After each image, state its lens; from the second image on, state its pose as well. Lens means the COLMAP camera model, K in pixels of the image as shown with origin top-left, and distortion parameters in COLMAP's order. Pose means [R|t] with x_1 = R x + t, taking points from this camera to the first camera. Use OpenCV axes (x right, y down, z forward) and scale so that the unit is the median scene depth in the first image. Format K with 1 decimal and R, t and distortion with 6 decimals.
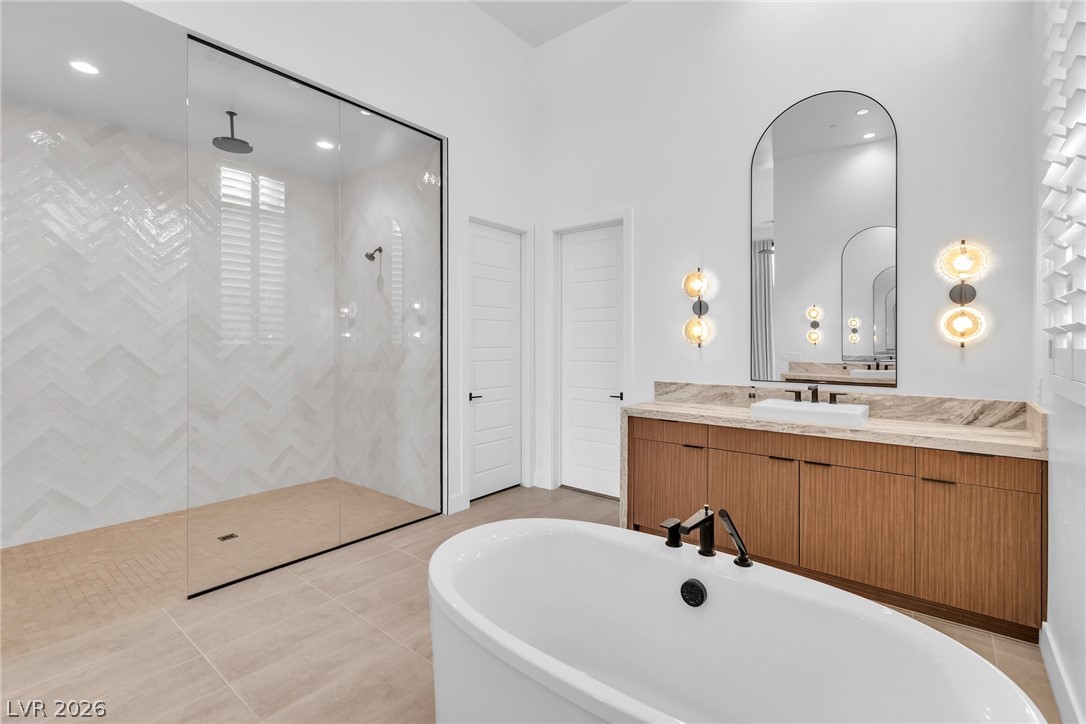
lens RADIAL K [[487.6, 0, 545.7], [0, 487.6, 348.6], [0, 0, 1]] dist [-0.002291, 0.000085]
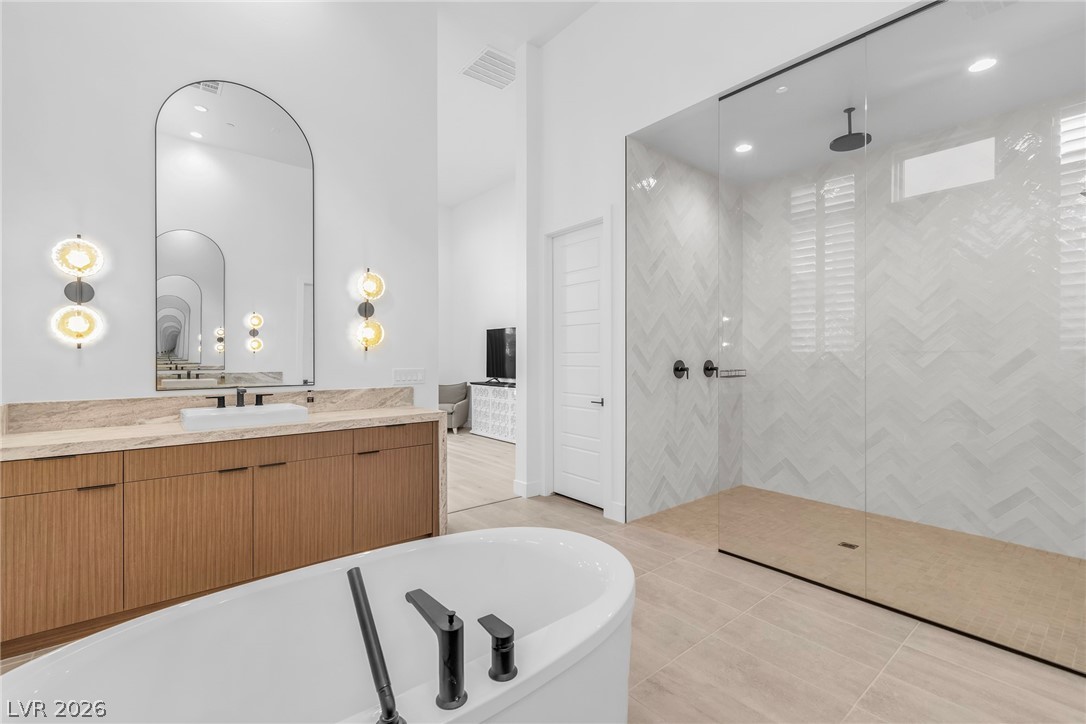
lens RADIAL K [[482.9, 0, 541.8], [0, 482.9, 358.2], [0, 0, 1]] dist [0.000114, -0.000354]
pose [[-0.212423, 0.004674, -0.977167, 0.486561], [-0.003542, 0.999978, 0.005553, 0.005237], [0.977171, 0.004640, -0.212402, 0.673622]]
